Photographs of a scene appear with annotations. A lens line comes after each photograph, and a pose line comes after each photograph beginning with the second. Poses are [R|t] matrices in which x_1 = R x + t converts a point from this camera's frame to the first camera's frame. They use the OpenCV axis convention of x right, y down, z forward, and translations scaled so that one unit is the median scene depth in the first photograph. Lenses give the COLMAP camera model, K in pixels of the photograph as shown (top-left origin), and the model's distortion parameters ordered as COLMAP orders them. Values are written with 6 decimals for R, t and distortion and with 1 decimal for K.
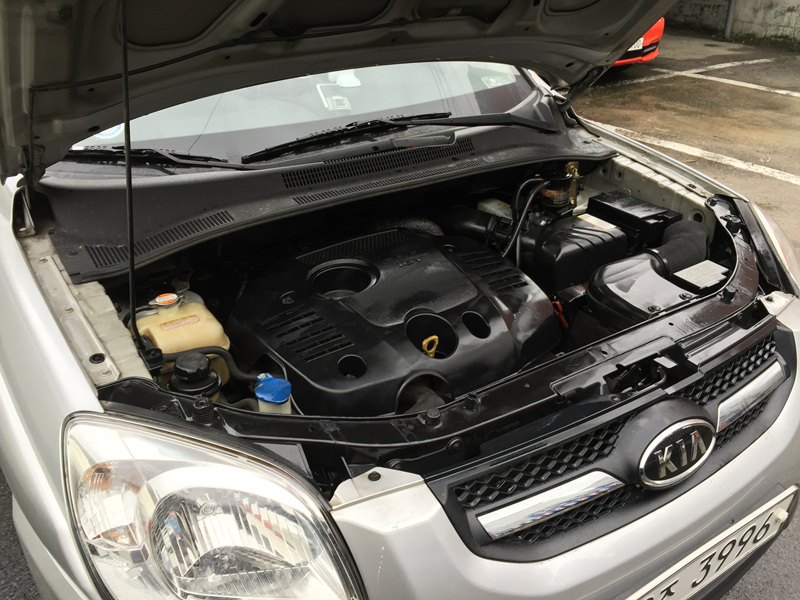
lens RADIAL K [[686.5, 0, 400.0], [0, 686.5, 300.0], [0, 0, 1]] dist [0.060941, -0.095538]
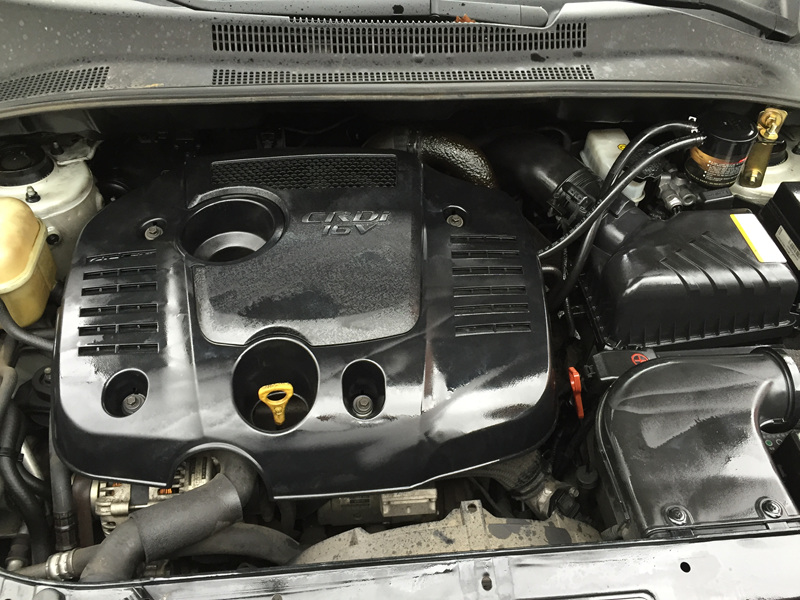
lens RADIAL K [[686.5, 0, 400.0], [0, 686.5, 300.0], [0, 0, 1]] dist [0.060941, -0.095538]
pose [[0.886611, 0.352734, -0.299165, 0.254656], [-0.256387, 0.913167, 0.316846, -0.199780], [0.384949, -0.204217, 0.900061, 0.459109]]
